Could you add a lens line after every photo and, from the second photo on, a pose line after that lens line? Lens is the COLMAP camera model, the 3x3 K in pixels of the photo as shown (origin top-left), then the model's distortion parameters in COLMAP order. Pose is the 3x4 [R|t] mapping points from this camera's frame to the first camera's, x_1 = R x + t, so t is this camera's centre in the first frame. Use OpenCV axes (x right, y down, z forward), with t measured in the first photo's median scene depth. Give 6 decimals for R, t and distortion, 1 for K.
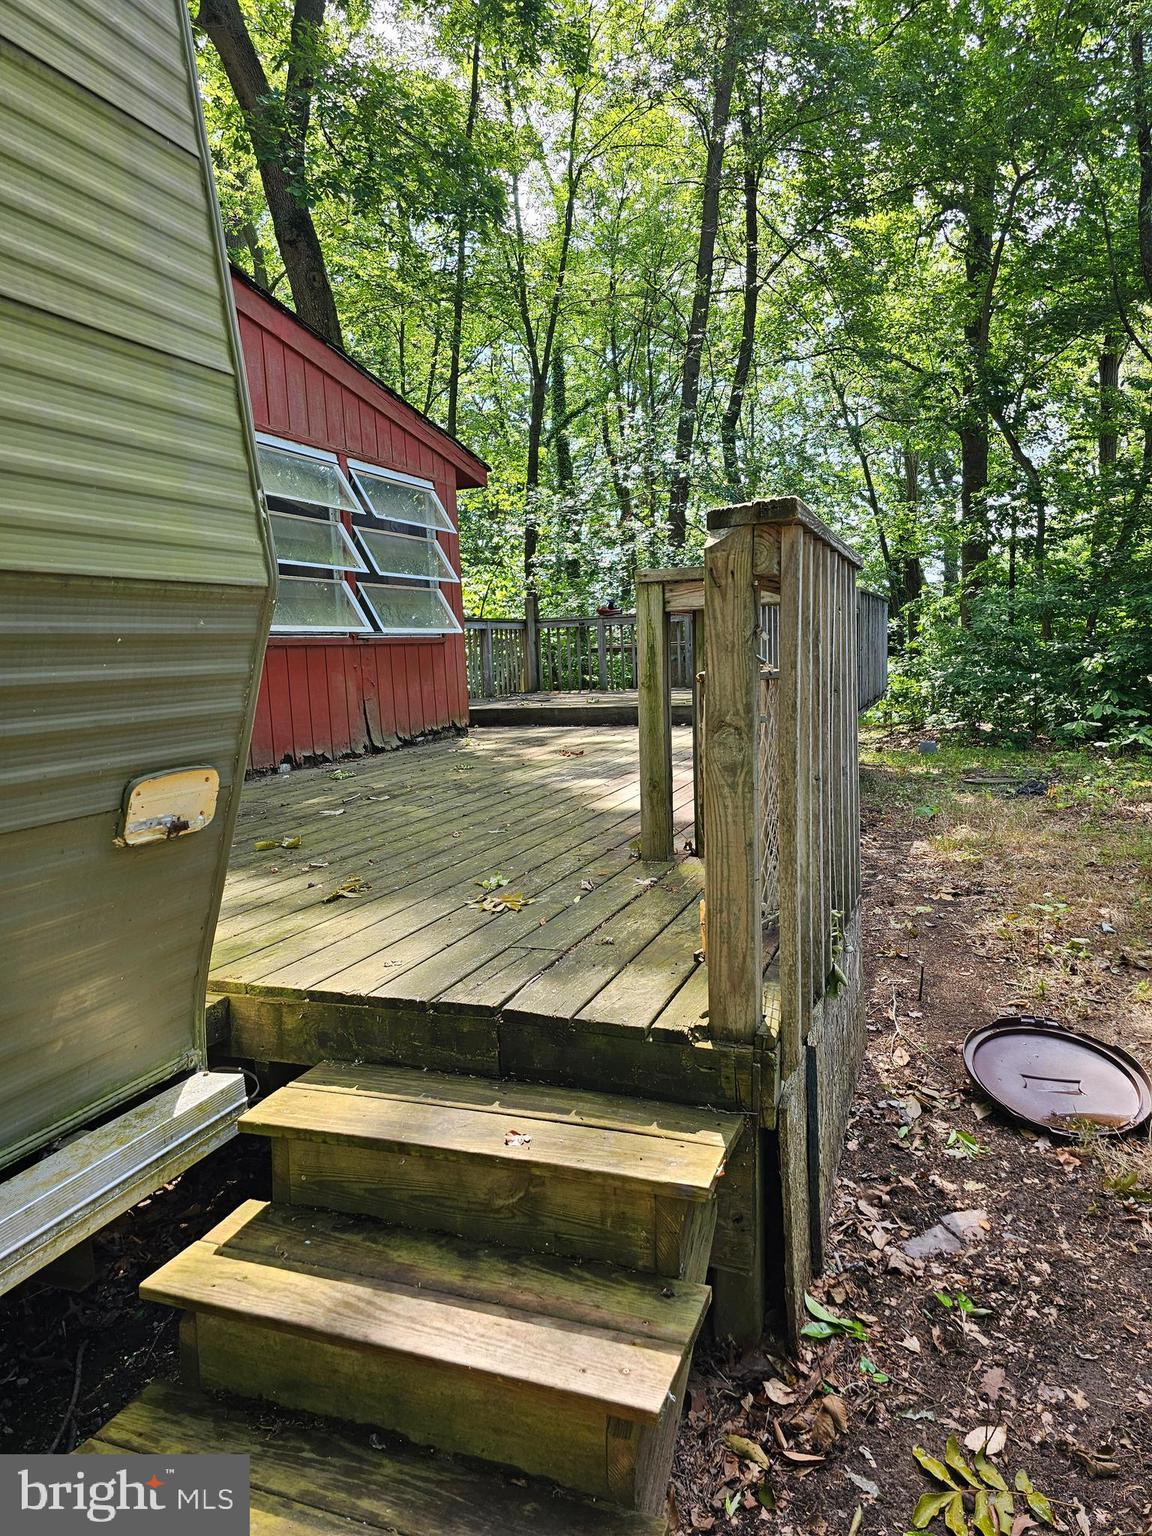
lens RADIAL K [[1032.2, 0, 577.3], [0, 1032.2, 769.3], [0, 0, 1]] dist [0.008379, -0.007841]
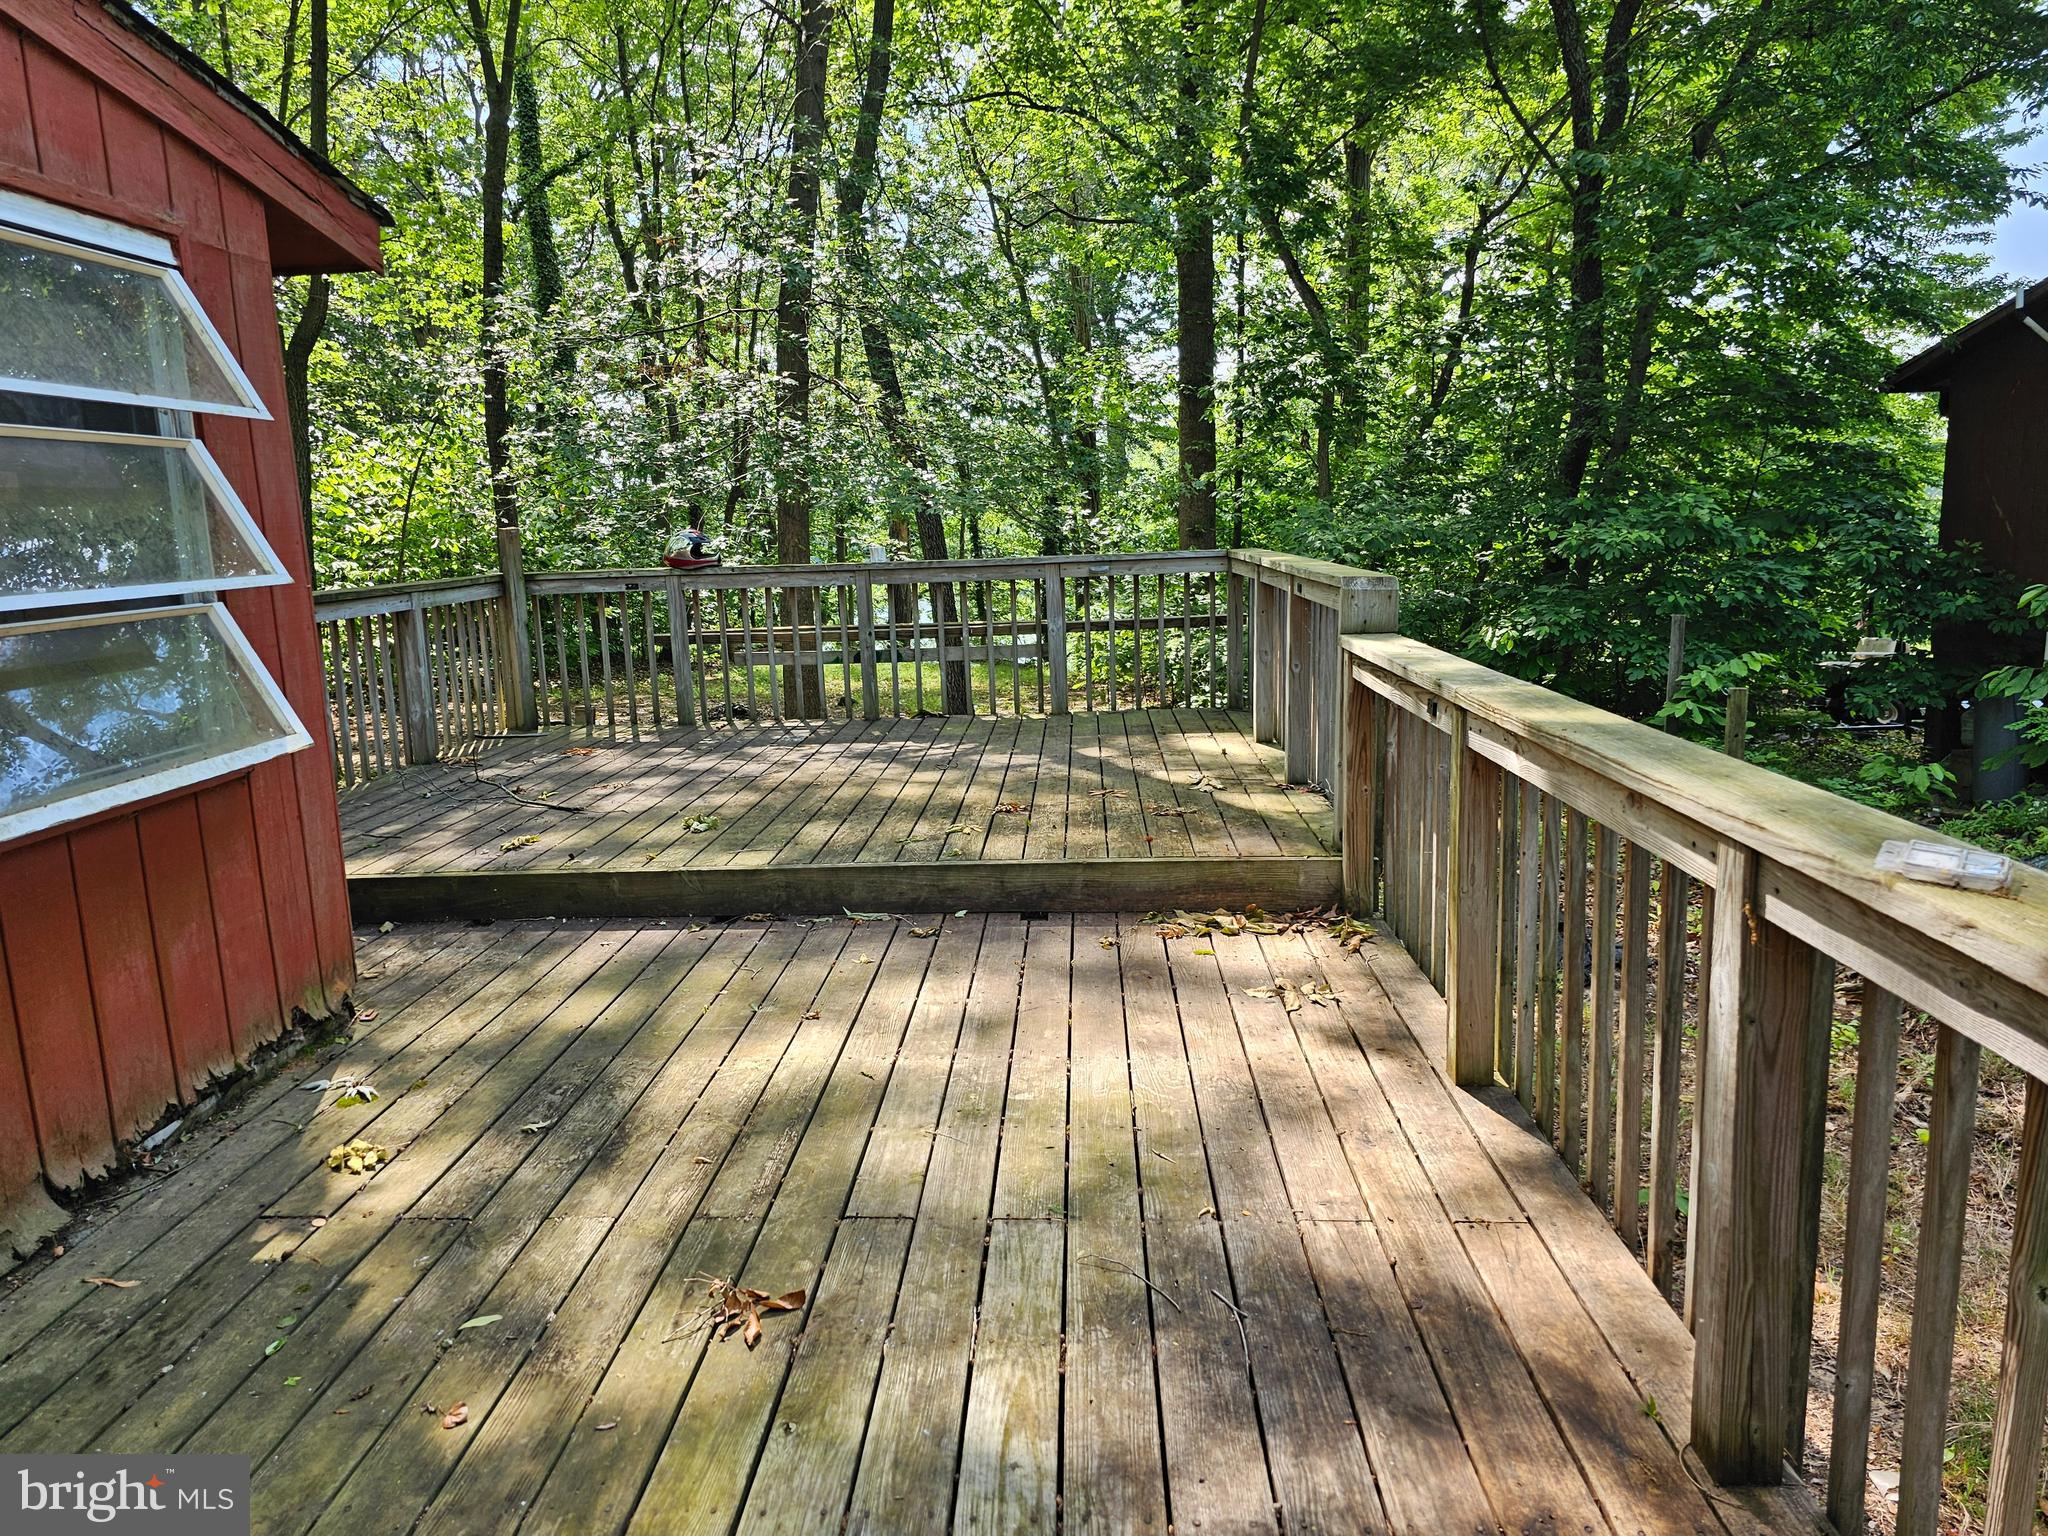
lens RADIAL K [[1376.2, 0, 981.9], [0, 1376.2, 748.9], [0, 0, 1]] dist [0.008379, -0.007841]
pose [[0.957425, -0.040067, 0.285887, -0.013497], [0.027781, 0.998513, 0.046903, -0.052160], [-0.287341, -0.036964, 0.957115, 0.198097]]
